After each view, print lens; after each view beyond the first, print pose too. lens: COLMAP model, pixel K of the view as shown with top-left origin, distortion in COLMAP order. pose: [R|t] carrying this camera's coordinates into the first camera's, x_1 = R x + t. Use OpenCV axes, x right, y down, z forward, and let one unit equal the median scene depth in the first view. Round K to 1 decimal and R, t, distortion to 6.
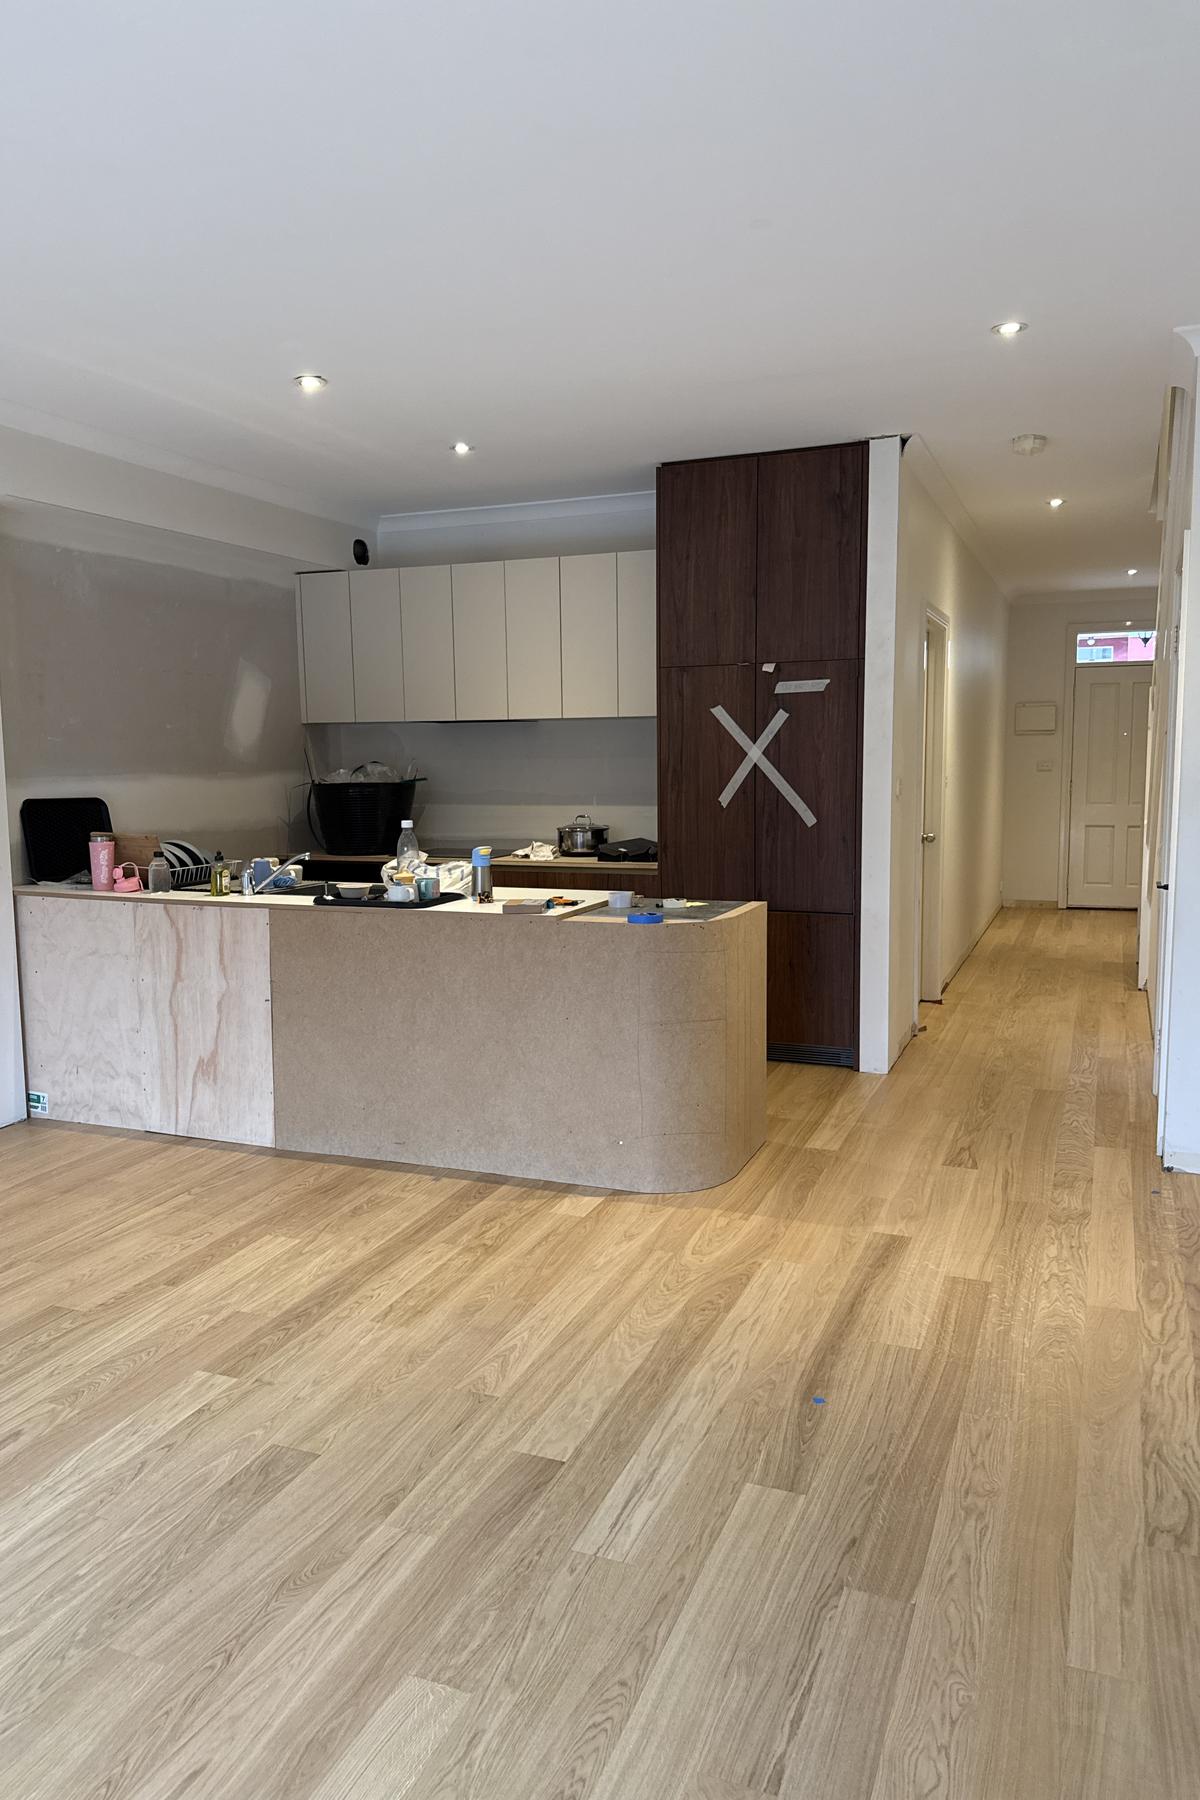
lens RADIAL K [[1272.2, 0, 599.0], [0, 1272.2, 916.4], [0, 0, 1]] dist [0.059500, -0.079395]
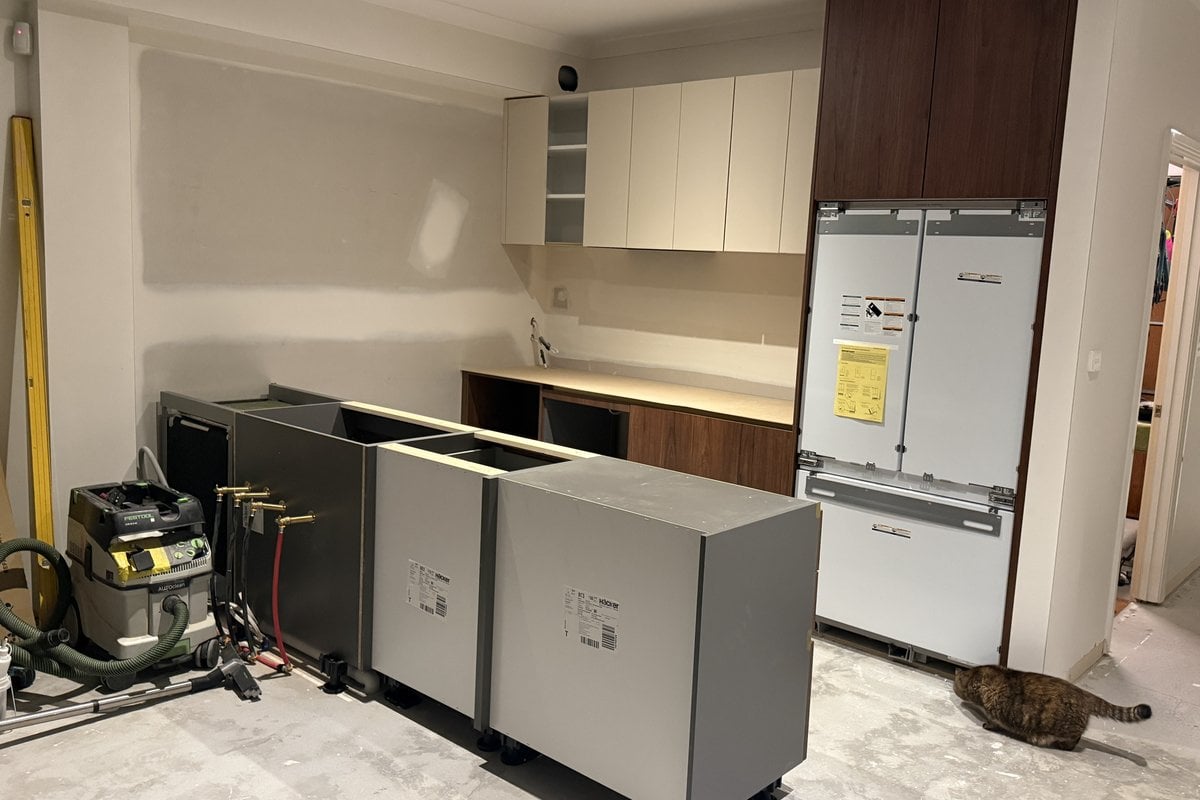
lens RADIAL K [[999.6, 0, 600.0], [0, 999.6, 400.0], [0, 0, 1]] dist [0.167800, -0.290478]
pose [[0.940546, 0.101842, -0.324040, 0.158184], [-0.100030, 0.994735, 0.022288, -0.061759], [0.324604, 0.011451, 0.945781, 0.304081]]
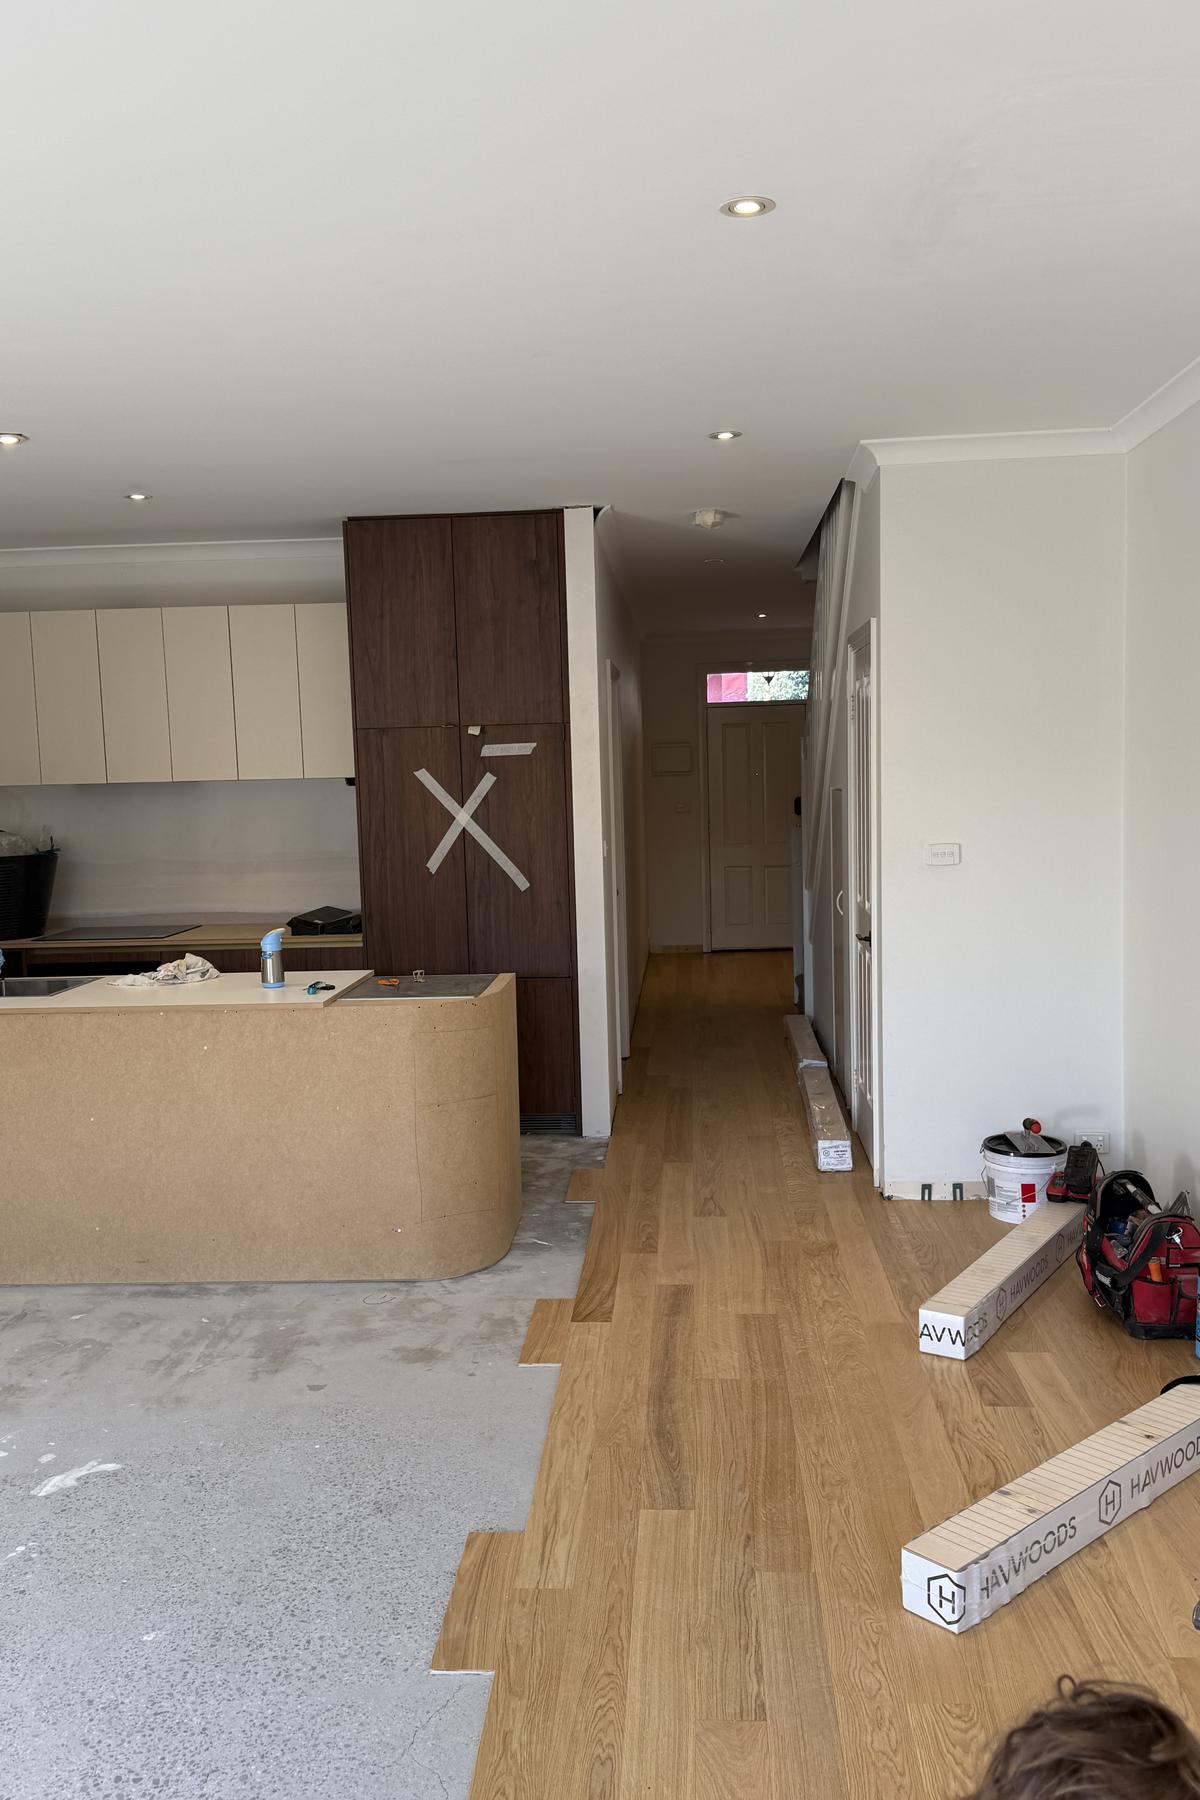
lens RADIAL K [[1499.4, 0, 590.1], [0, 1499.4, 911.3], [0, 0, 1]] dist [0.167800, -0.290478]
pose [[0.951986, -0.045829, 0.302692, -0.140855], [0.056628, 0.998030, -0.026994, -0.020311], [-0.300858, 0.042839, 0.952706, -0.126466]]
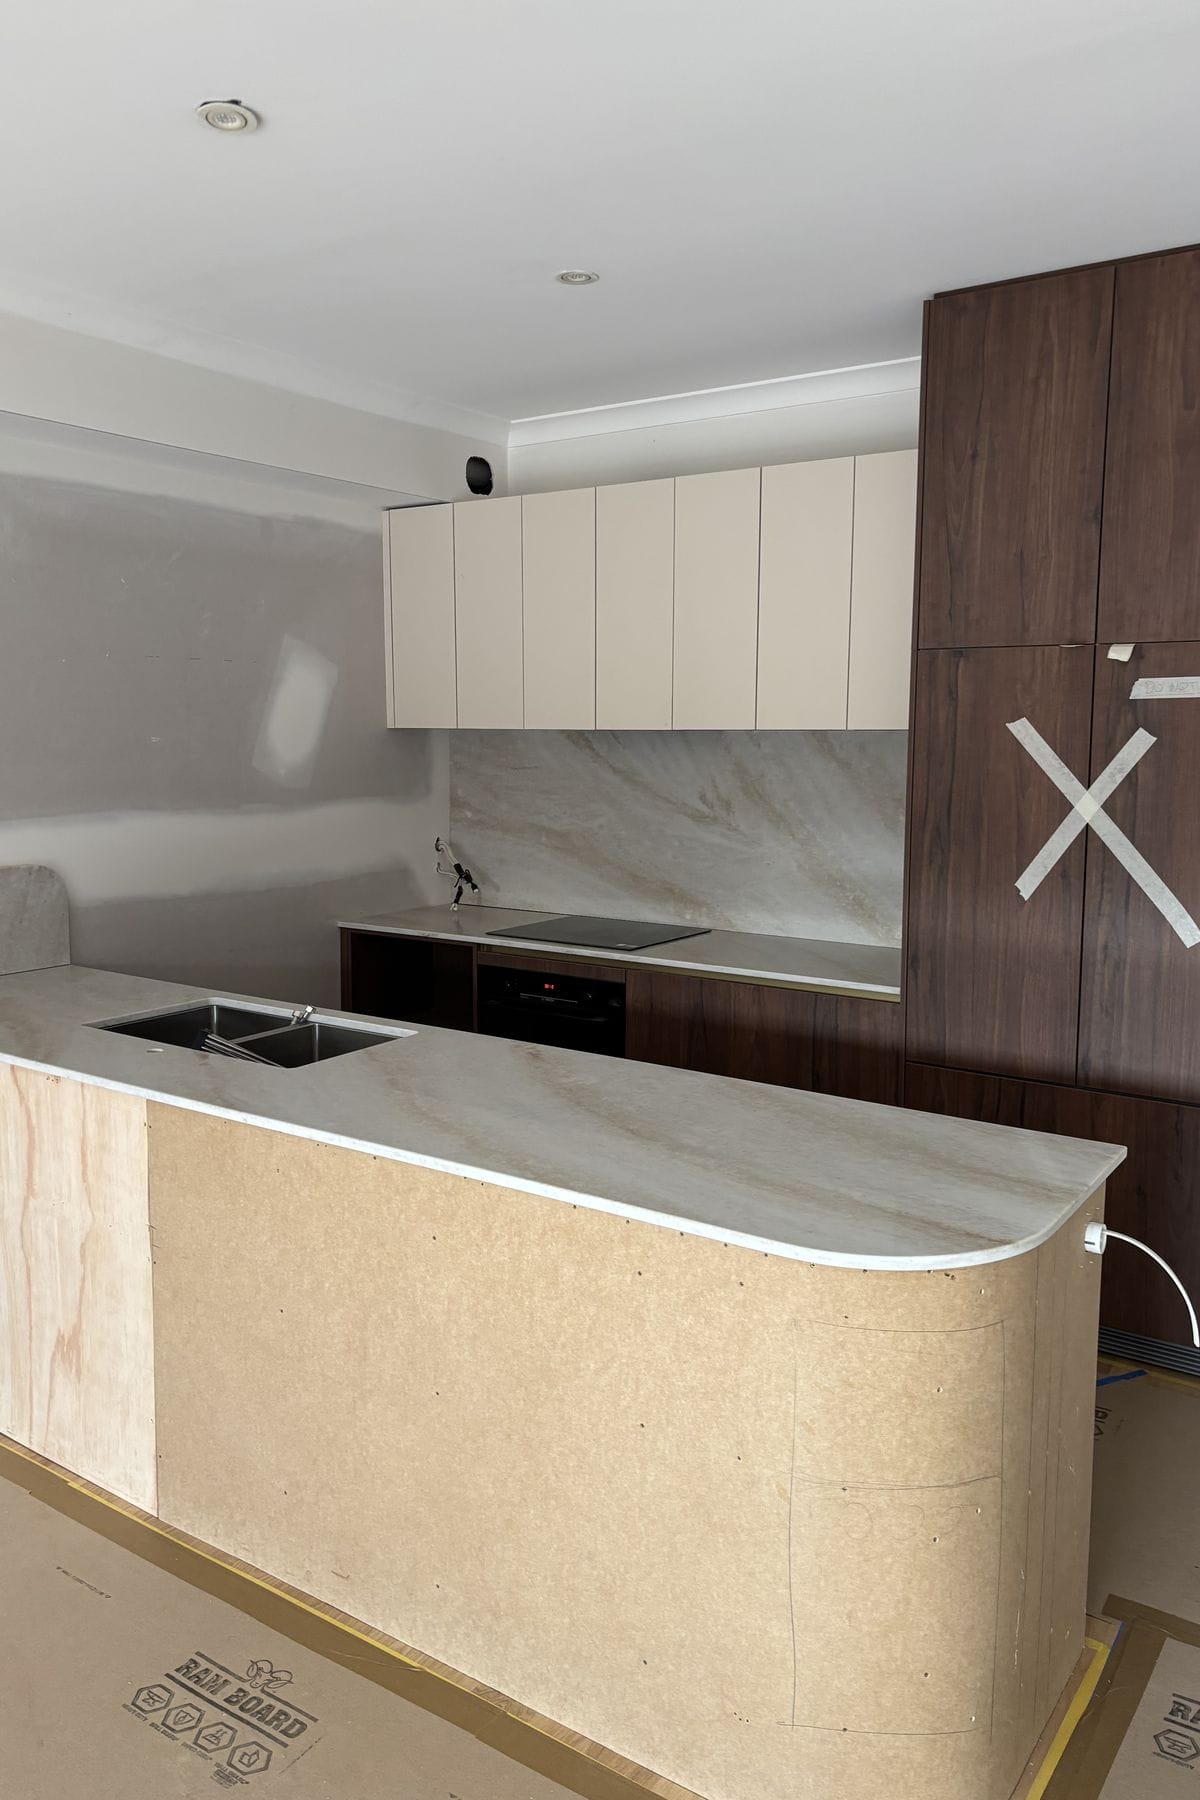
lens RADIAL K [[1361.4, 0, 590.1], [0, 1361.4, 891.5], [0, 0, 1]] dist [0.008086, 0.008882]
pose [[0.975737, 0.038911, -0.215461, 0.042254], [-0.039452, 0.999220, 0.001795, -0.086388], [0.215363, 0.006749, 0.976511, 0.389387]]
